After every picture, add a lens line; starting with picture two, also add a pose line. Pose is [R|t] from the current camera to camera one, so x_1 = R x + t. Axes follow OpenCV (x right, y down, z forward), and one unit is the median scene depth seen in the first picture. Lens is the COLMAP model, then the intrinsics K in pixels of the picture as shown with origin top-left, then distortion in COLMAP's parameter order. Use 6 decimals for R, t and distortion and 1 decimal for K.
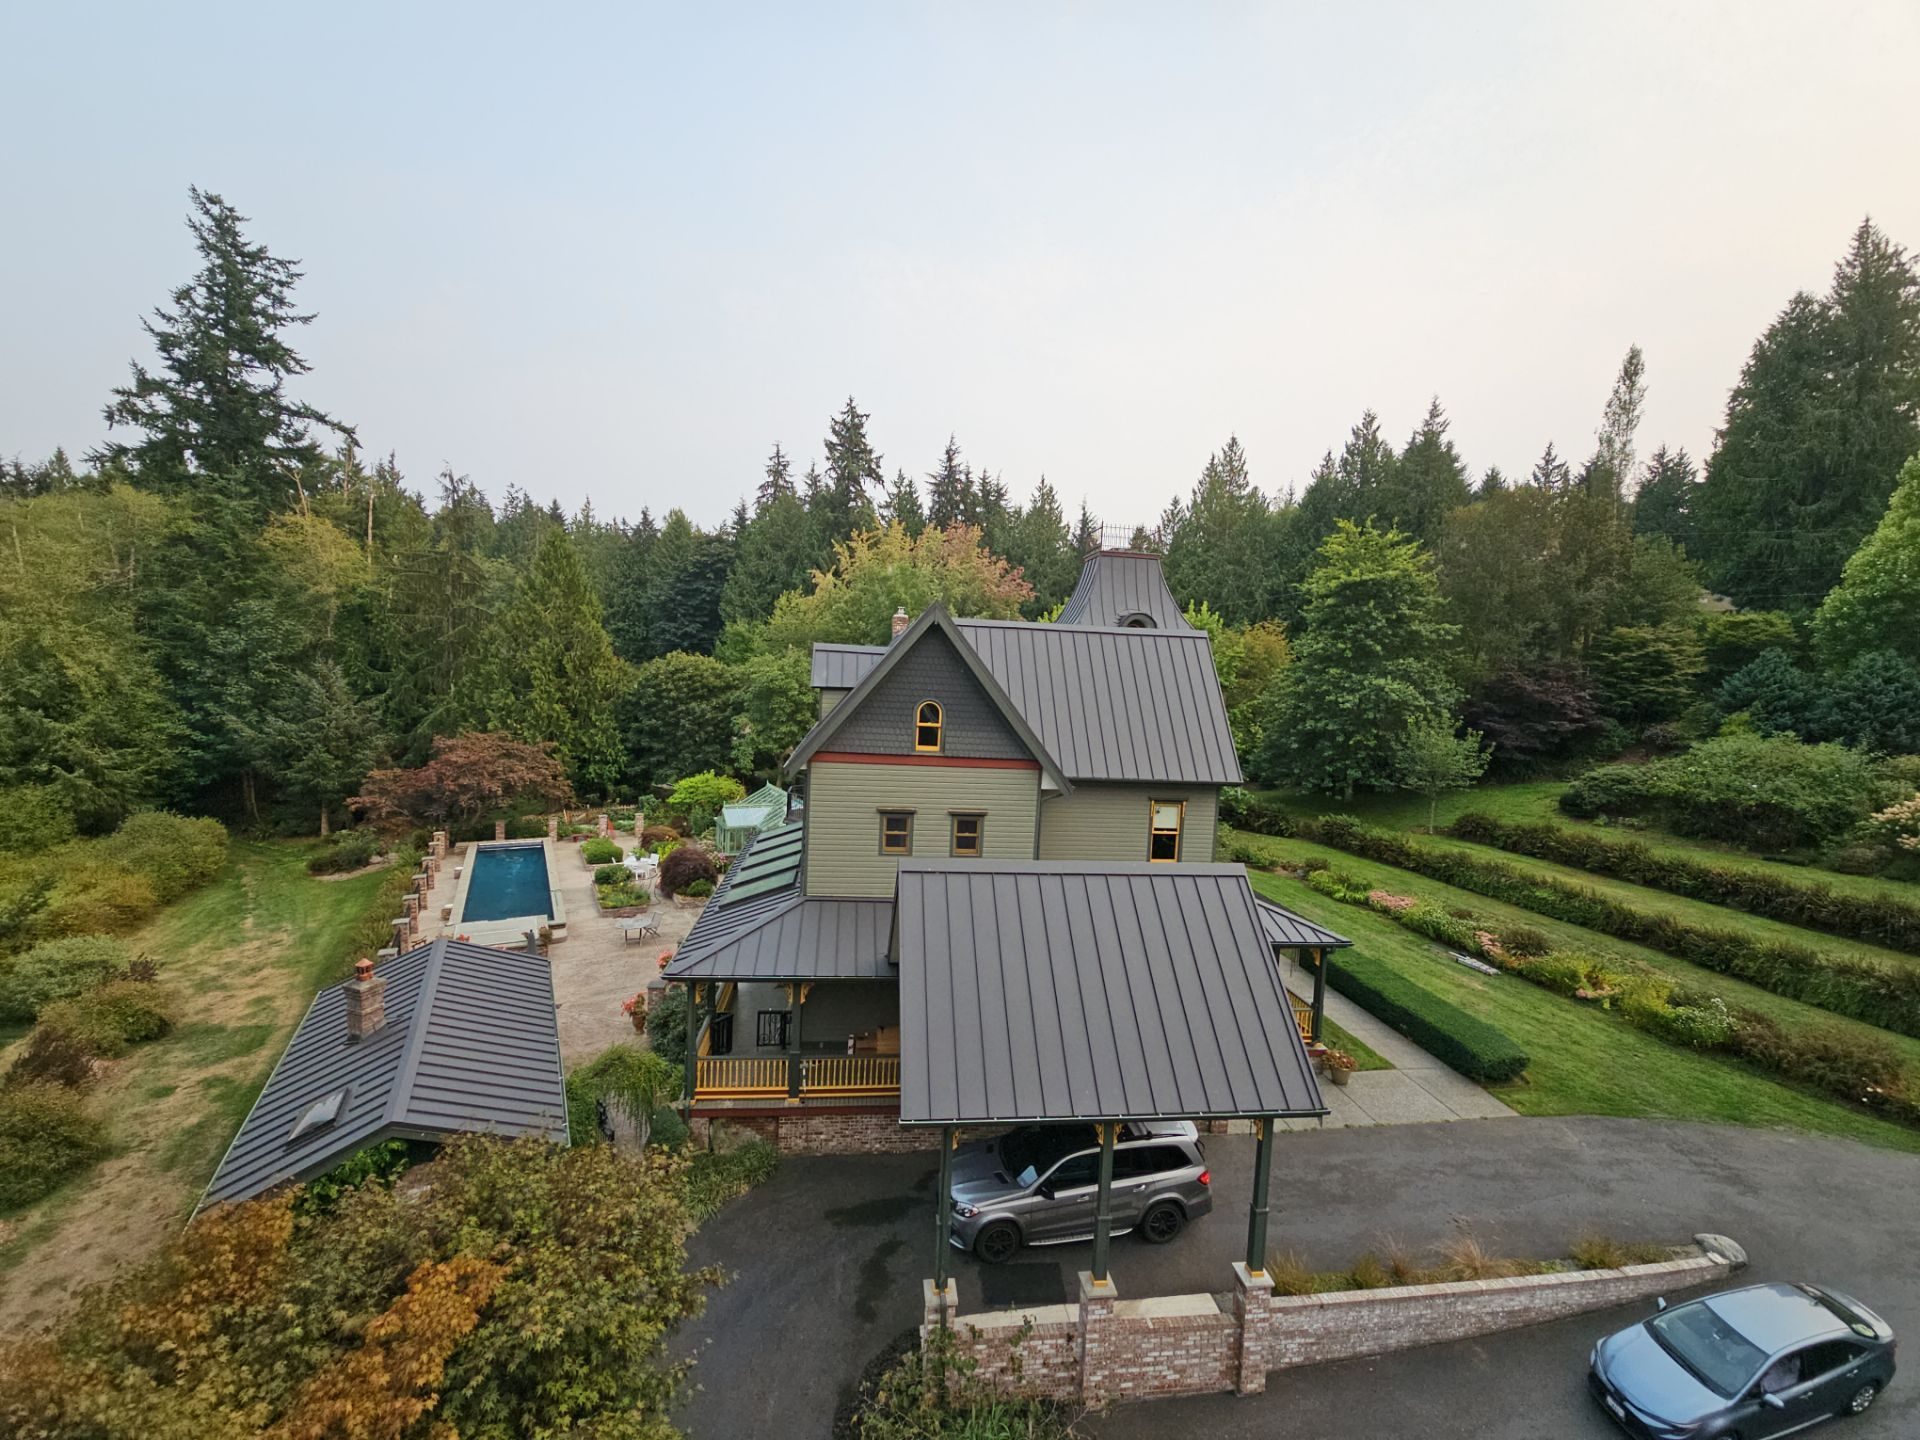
lens RADIAL K [[780.1, 0, 951.8], [0, 780.1, 728.6], [0, 0, 1]] dist [0.004305, -0.004305]
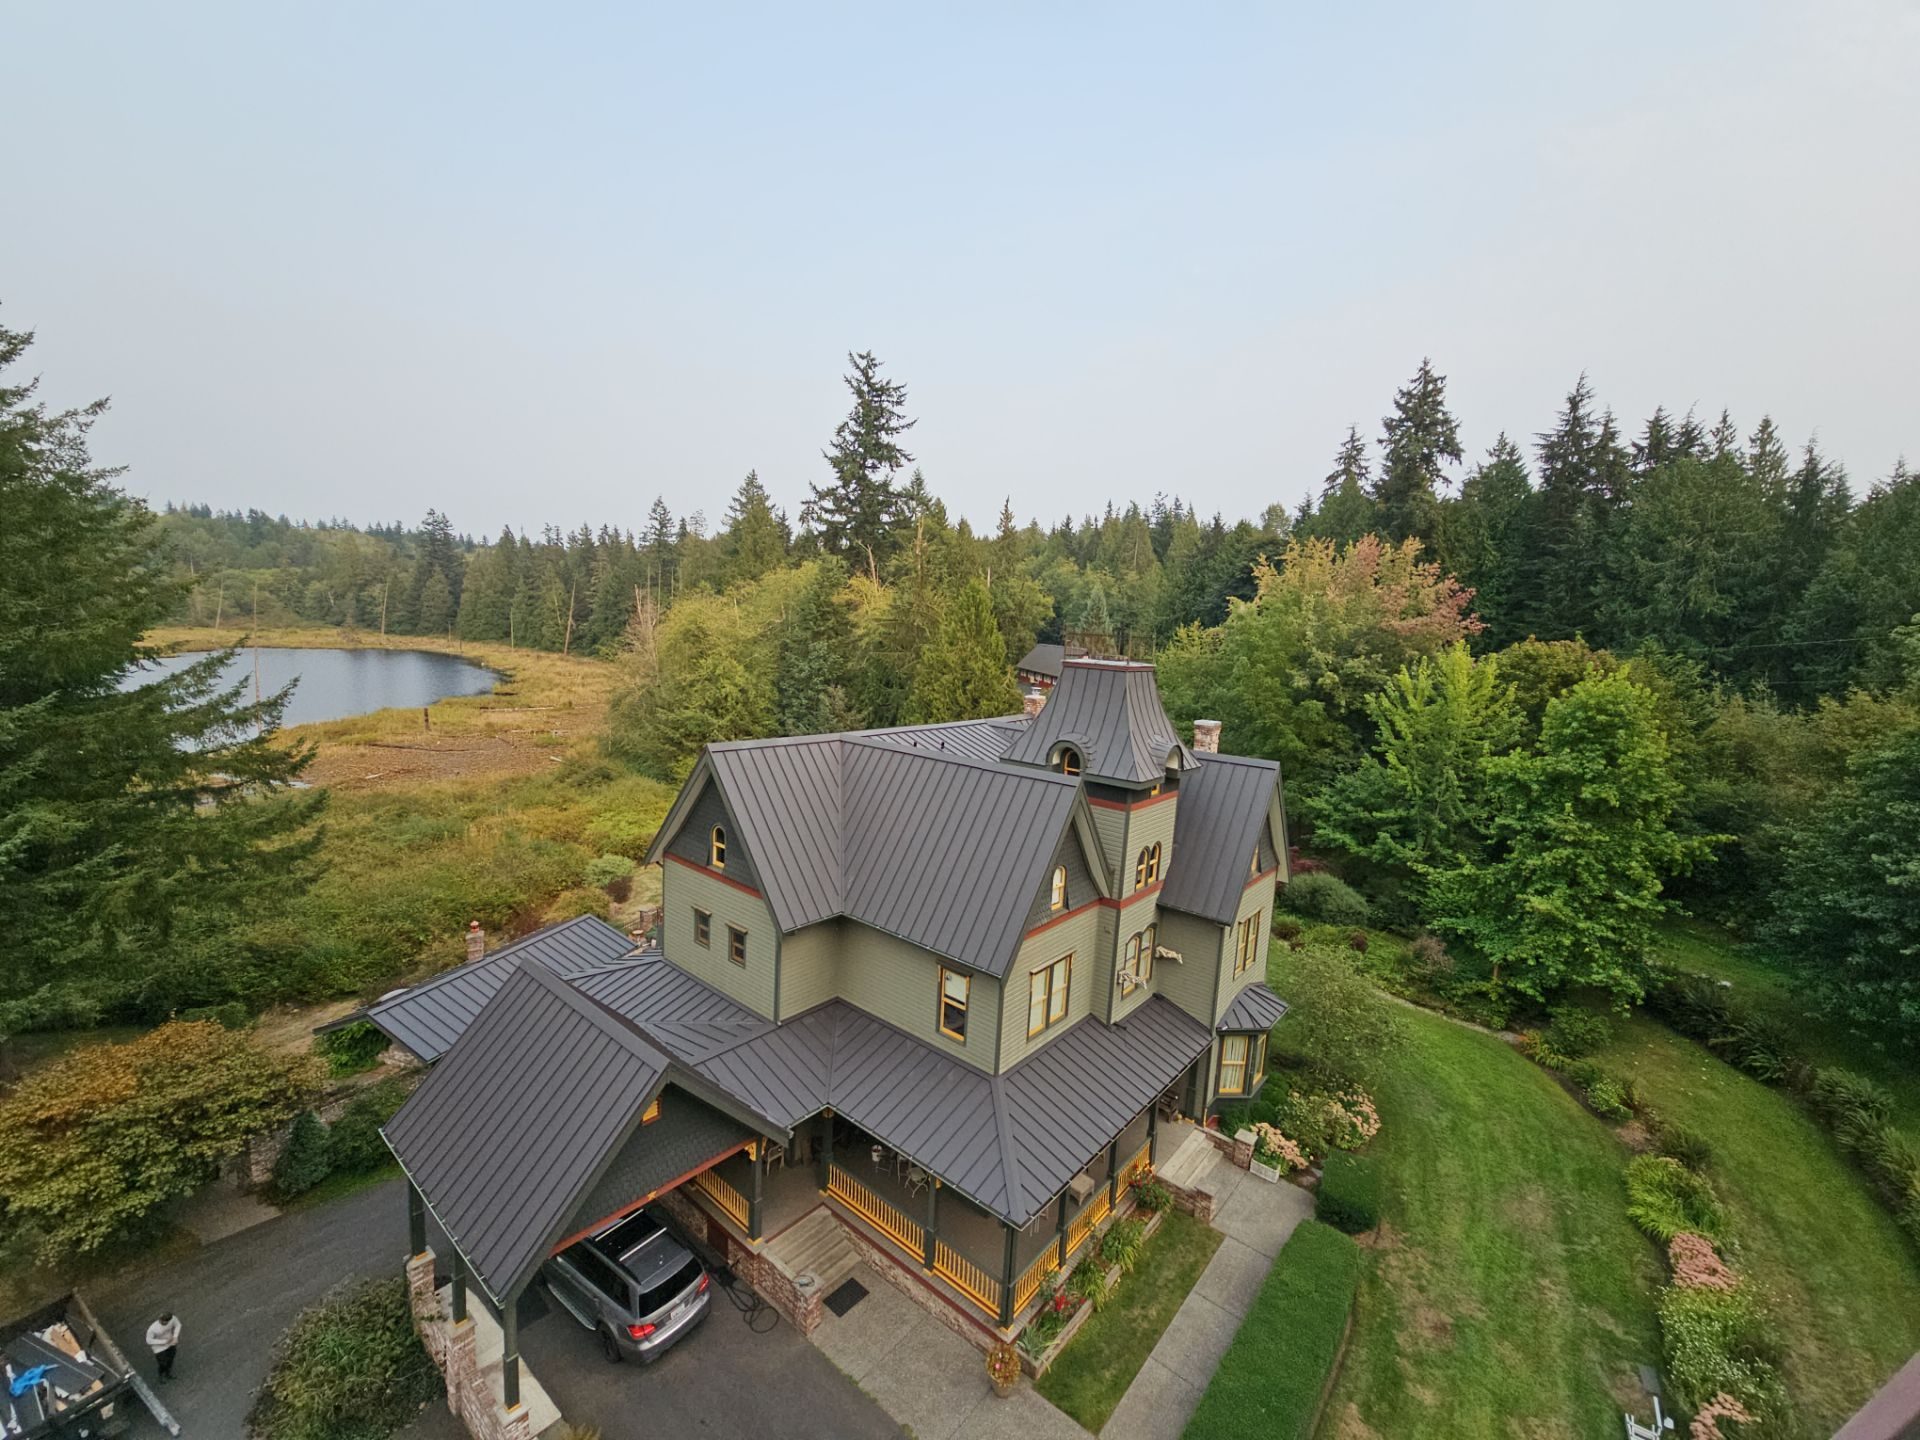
lens RADIAL K [[782.9, 0, 950.0], [0, 782.9, 724.3], [0, 0, 1]] dist [-0.002025, 0.000449]
pose [[0.682281, 0.084579, -0.726181, 0.704181], [-0.071848, 0.996234, 0.048529, -0.181136], [0.727551, 0.019064, 0.685789, 0.294272]]
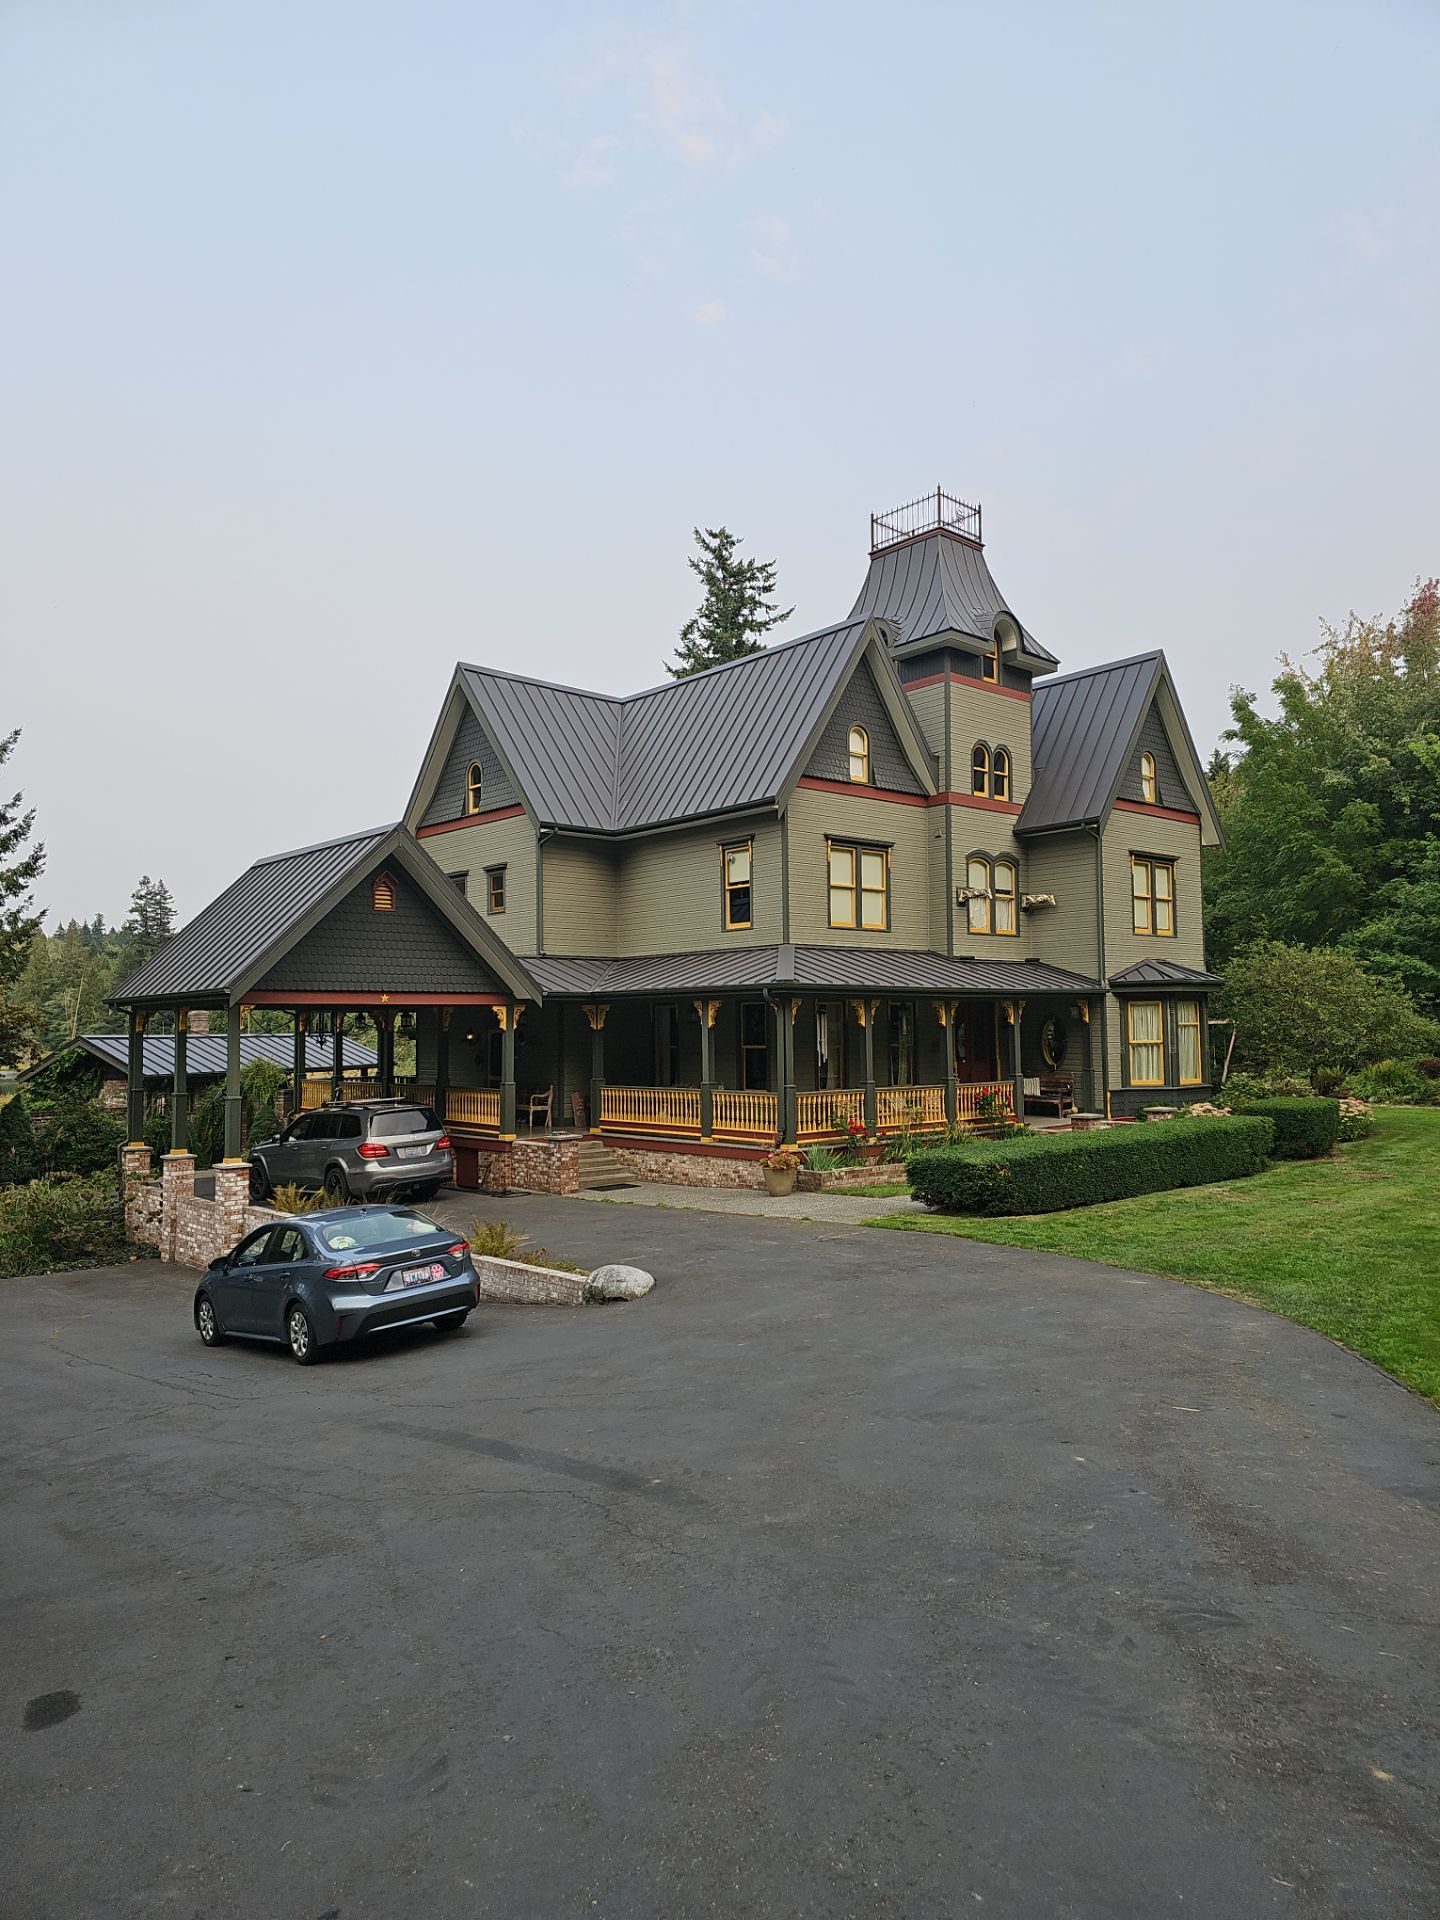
lens RADIAL K [[1253.2, 0, 720.0], [0, 1253.2, 960.0], [0, 0, 1]] dist [0.079299, -0.076110]
pose [[0.562754, -0.098961, -0.820679, 0.982370], [-0.017659, 0.991142, -0.131626, 0.287229], [0.826436, 0.088566, 0.556022, 0.251144]]
